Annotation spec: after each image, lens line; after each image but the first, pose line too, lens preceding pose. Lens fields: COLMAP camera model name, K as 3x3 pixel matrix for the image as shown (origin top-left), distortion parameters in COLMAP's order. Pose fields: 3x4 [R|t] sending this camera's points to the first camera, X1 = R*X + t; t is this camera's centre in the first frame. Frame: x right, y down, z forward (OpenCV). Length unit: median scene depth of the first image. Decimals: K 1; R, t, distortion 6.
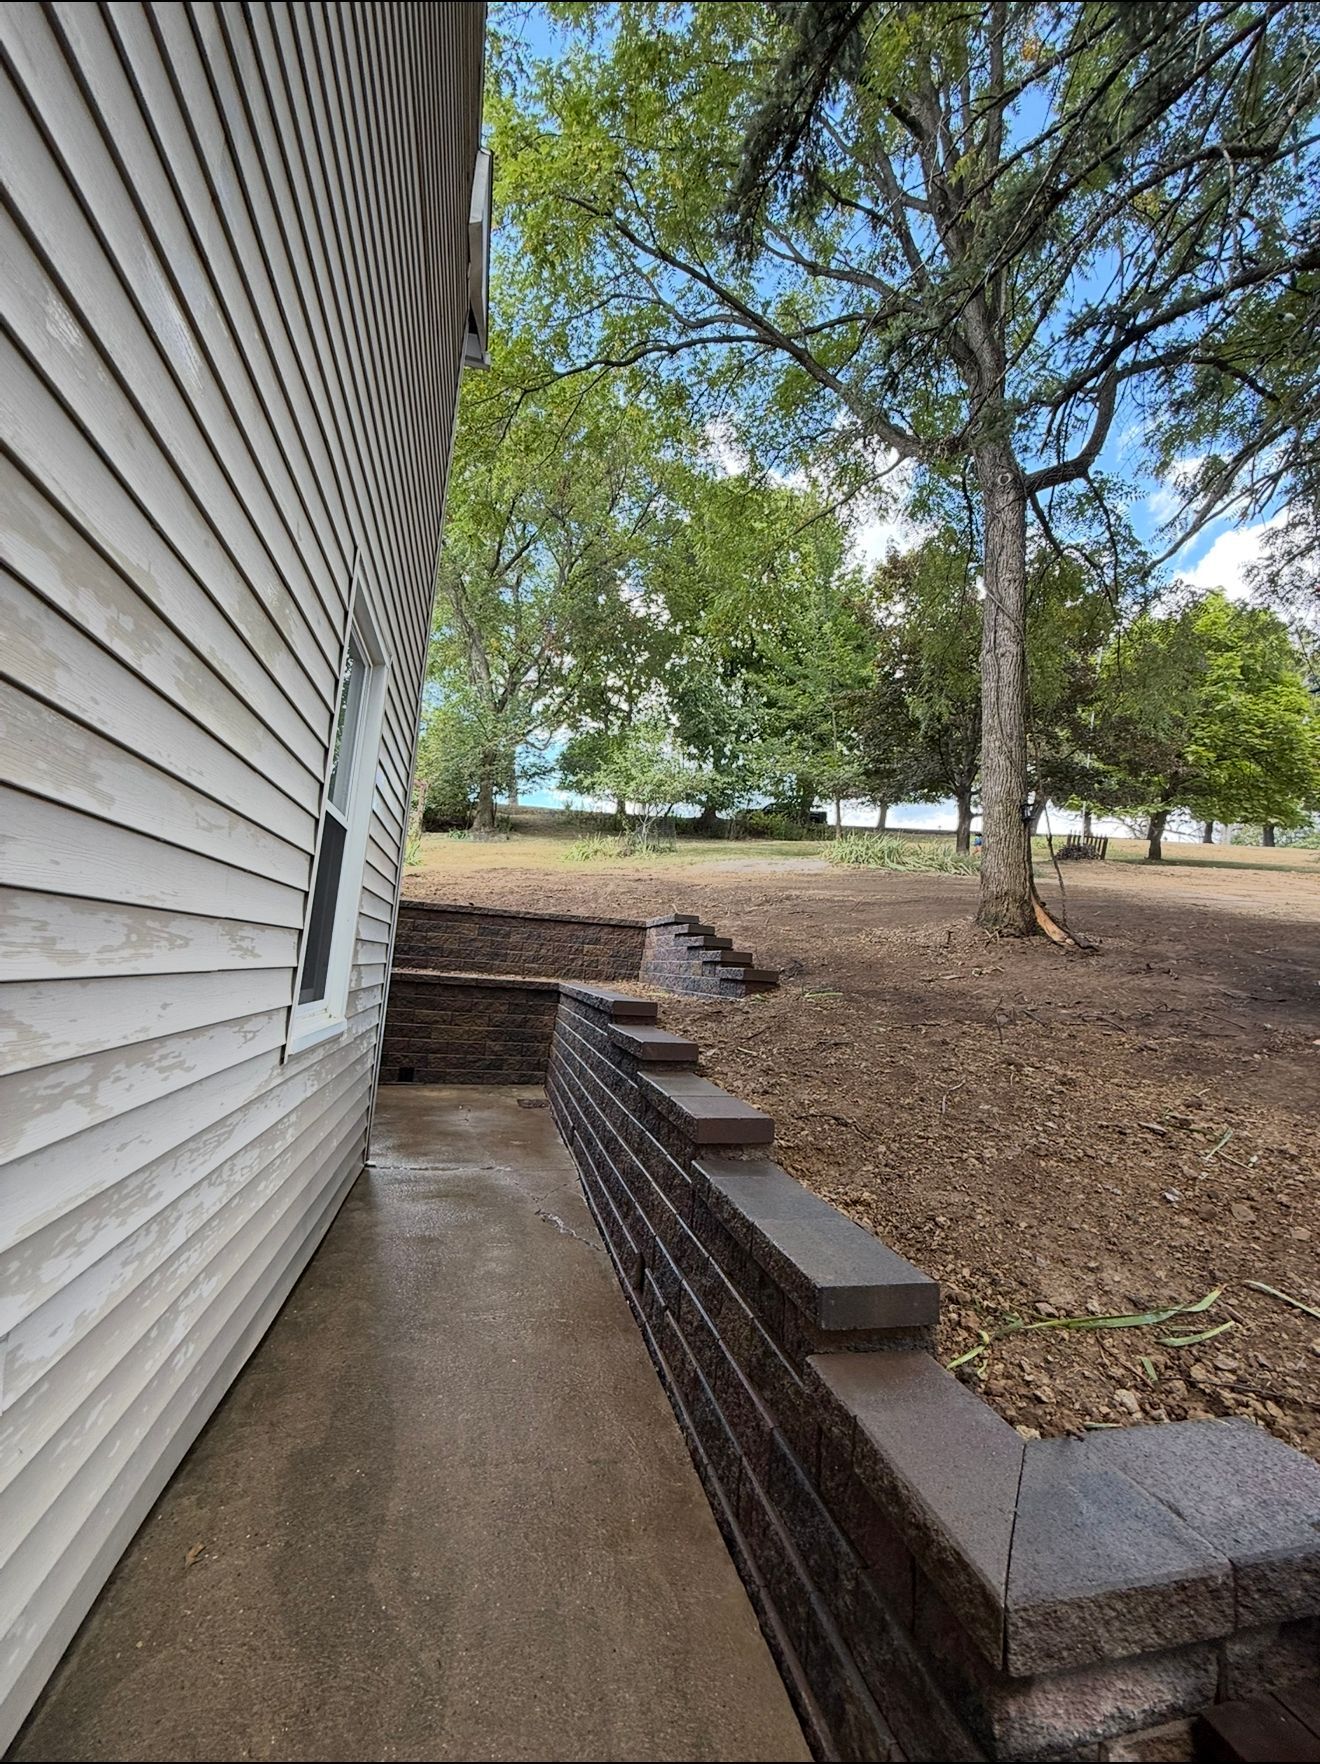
lens RADIAL K [[697.9, 0, 657.3], [0, 697.9, 874.5], [0, 0, 1]] dist [0.000061, 0.000003]
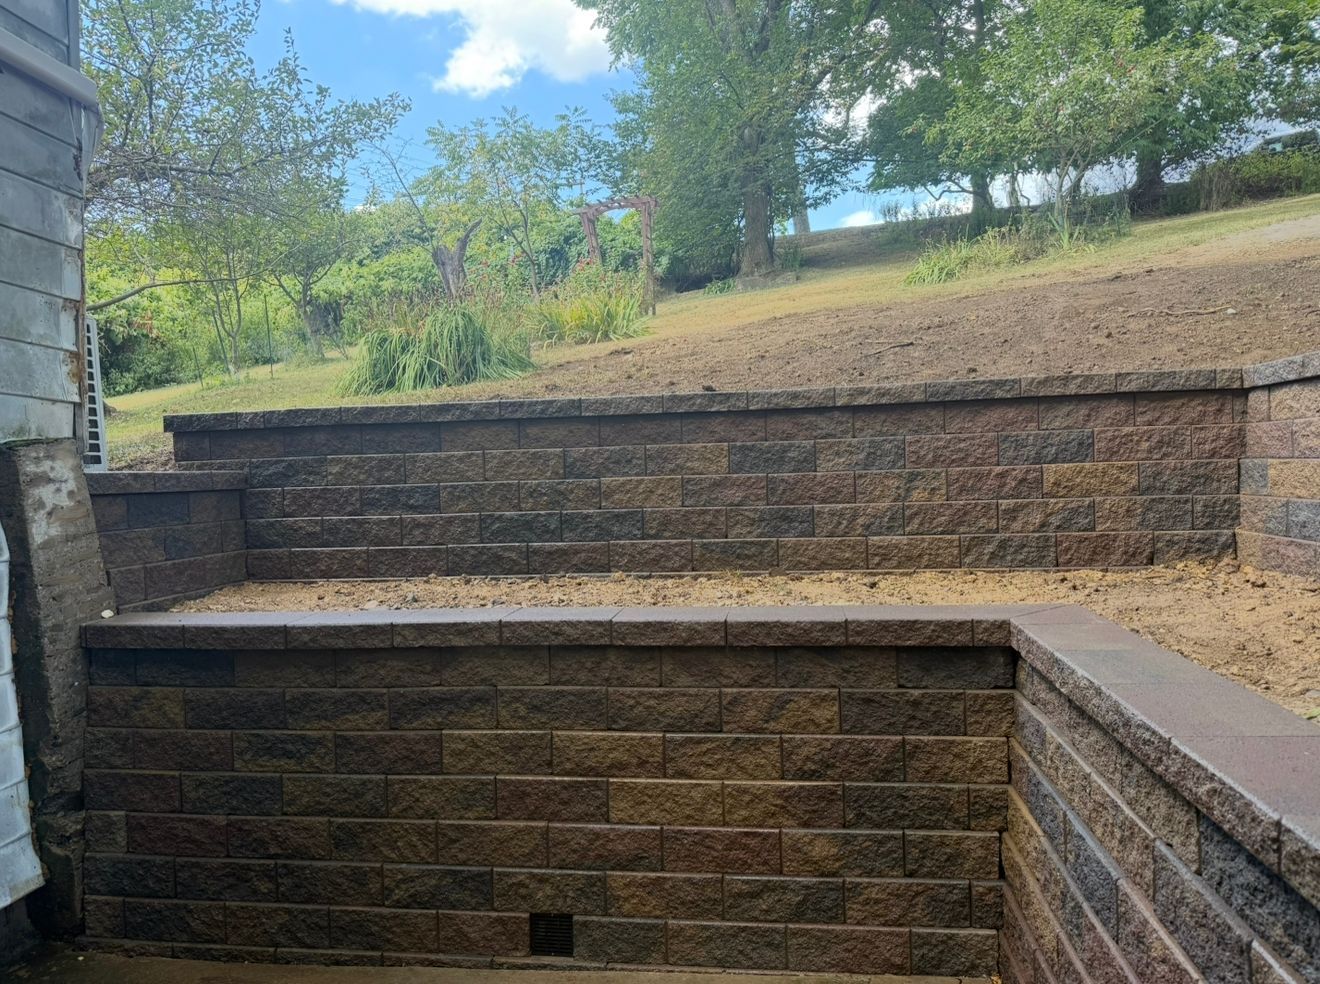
lens RADIAL K [[913.3, 0, 663.6], [0, 913.3, 488.3], [0, 0, 1]] dist [0.098162, -0.123293]
pose [[0.922367, -0.091208, -0.375394, -0.044326], [0.146816, 0.981581, 0.122246, 0.013203], [0.357330, -0.167869, 0.918768, 0.220081]]
